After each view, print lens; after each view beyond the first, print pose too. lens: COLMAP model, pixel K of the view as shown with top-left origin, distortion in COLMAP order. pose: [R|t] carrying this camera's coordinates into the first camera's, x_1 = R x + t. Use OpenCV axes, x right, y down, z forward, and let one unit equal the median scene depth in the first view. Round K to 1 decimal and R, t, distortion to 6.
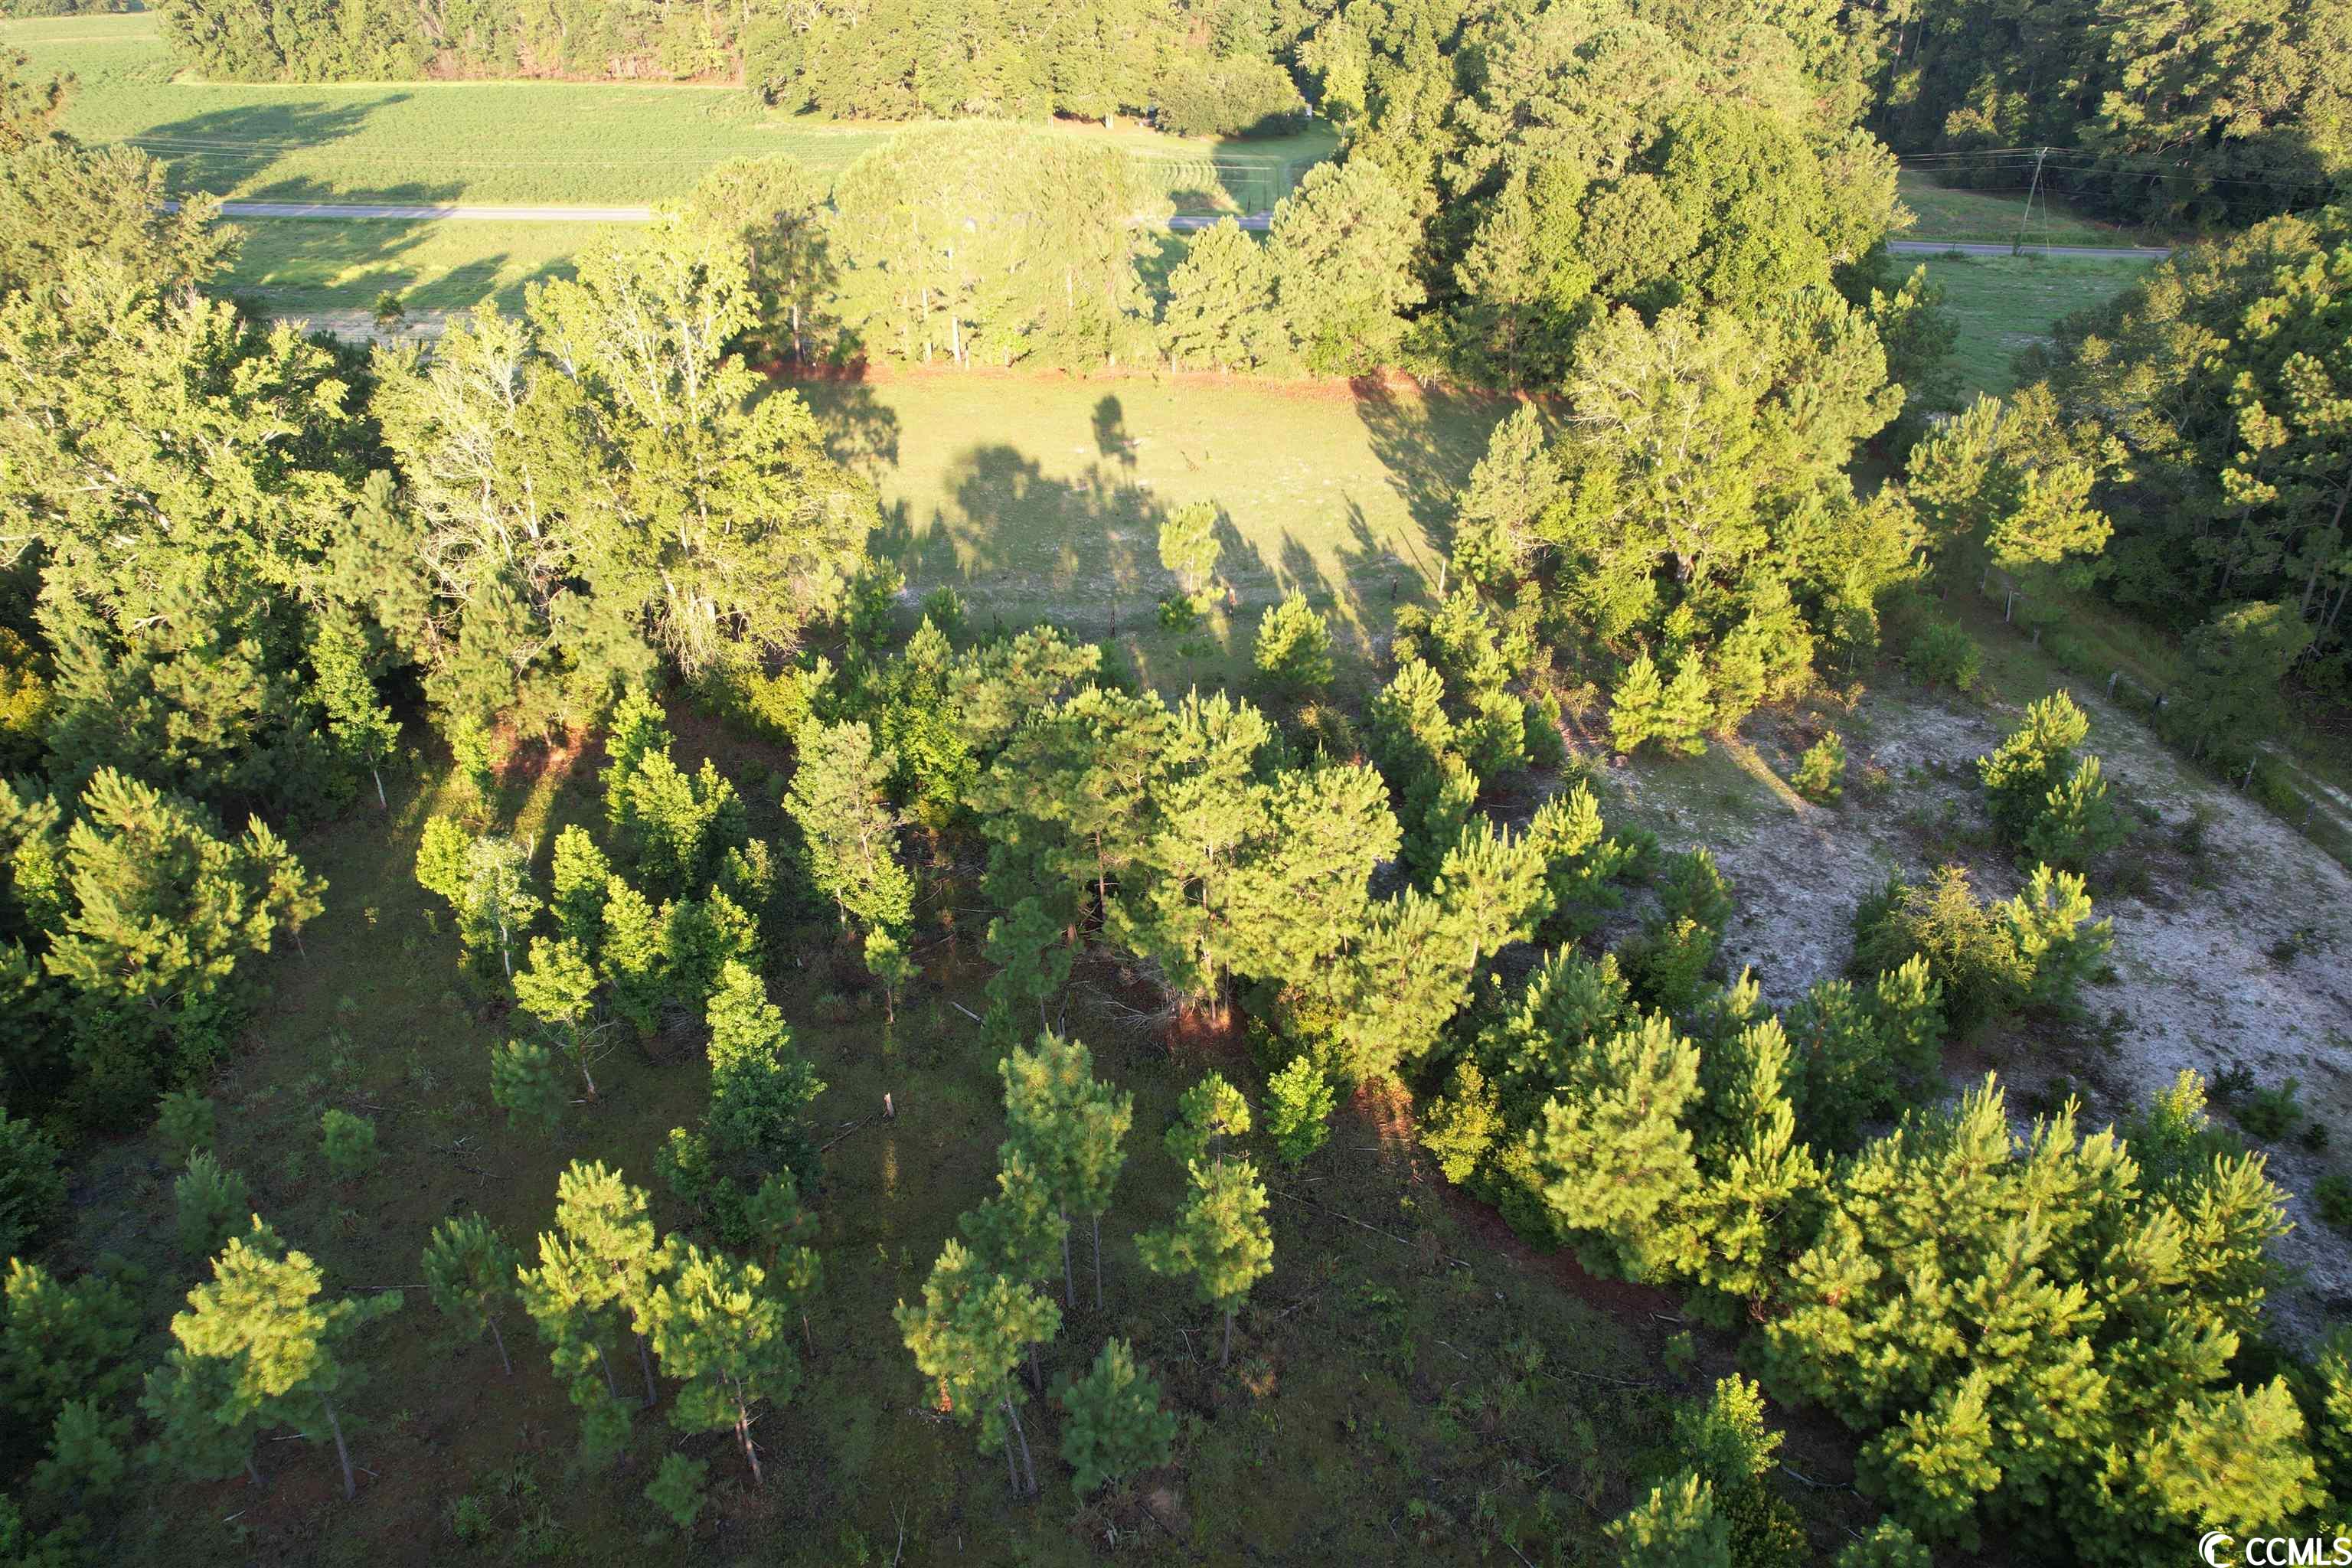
lens RADIAL K [[1513.1, 0, 1176.0], [0, 1513.1, 784.0], [0, 0, 1]] dist [-0.069360, 0.072585]
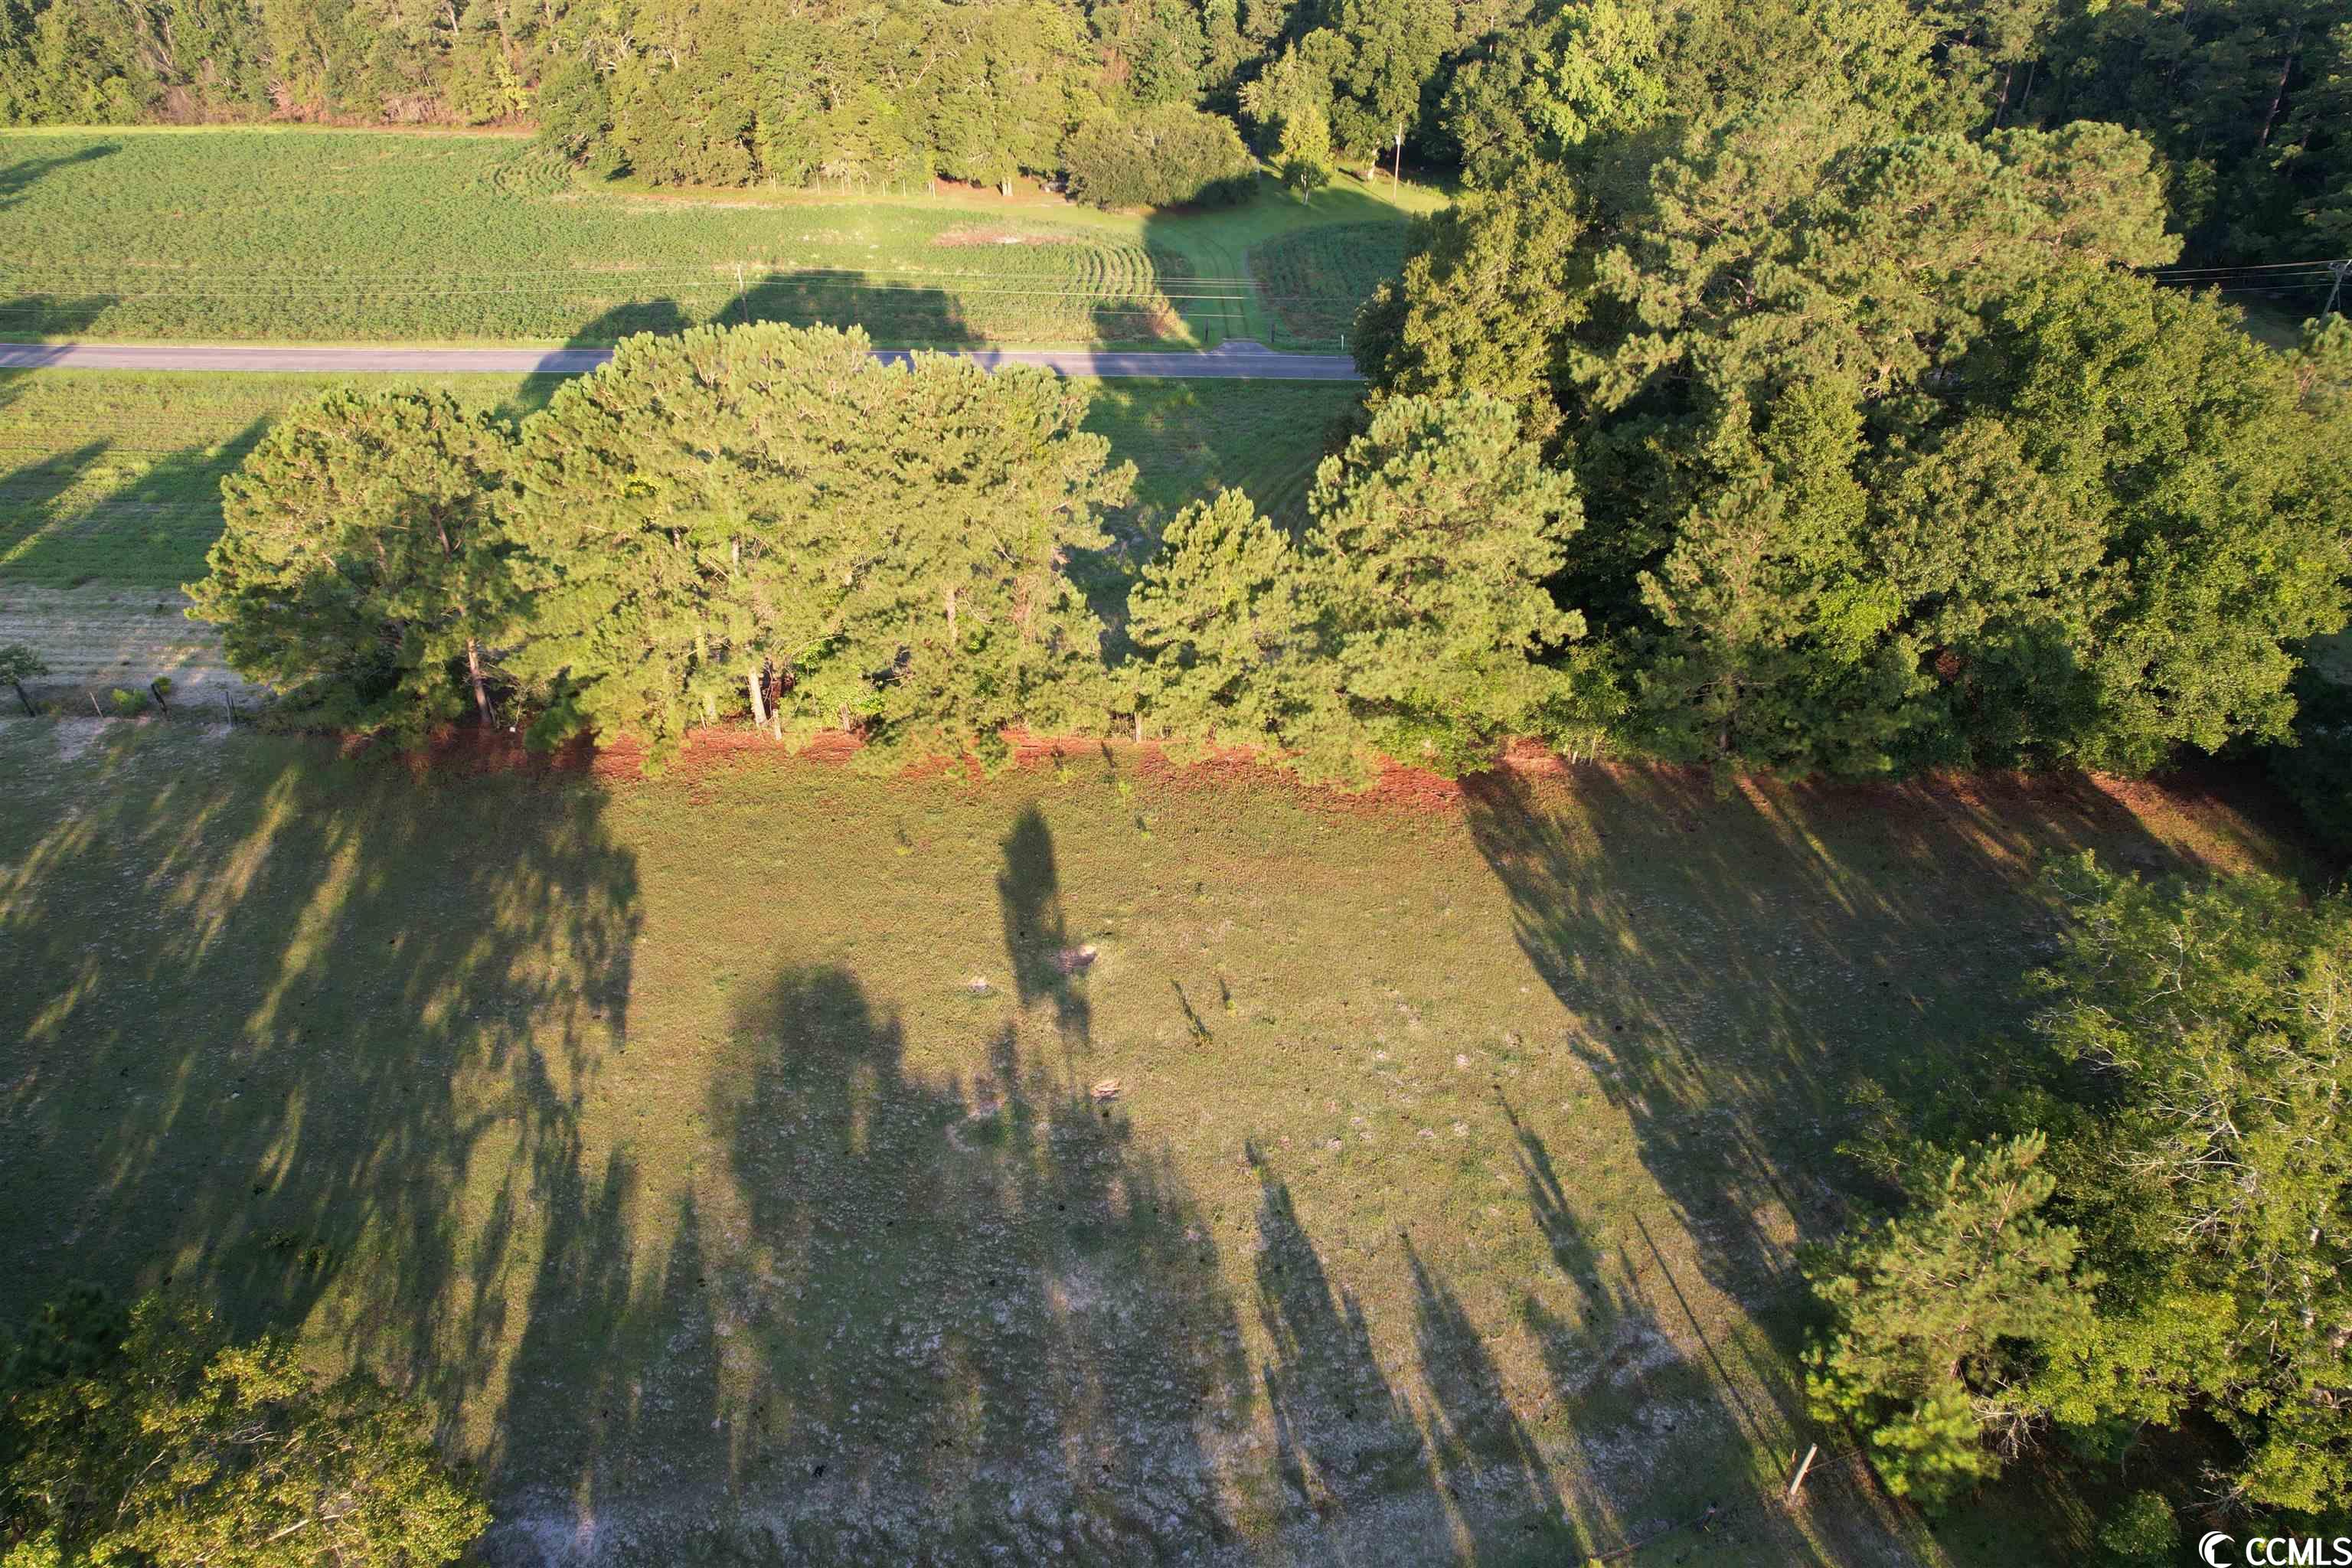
lens RADIAL K [[1513.1, 0, 1176.0], [0, 1513.1, 784.0], [0, 0, 1]] dist [-0.069360, 0.072585]
pose [[0.997936, -0.031997, 0.055682, -0.019028], [0.031966, 0.999488, 0.001453, -0.244154], [-0.055700, 0.000330, 0.998448, 0.400706]]
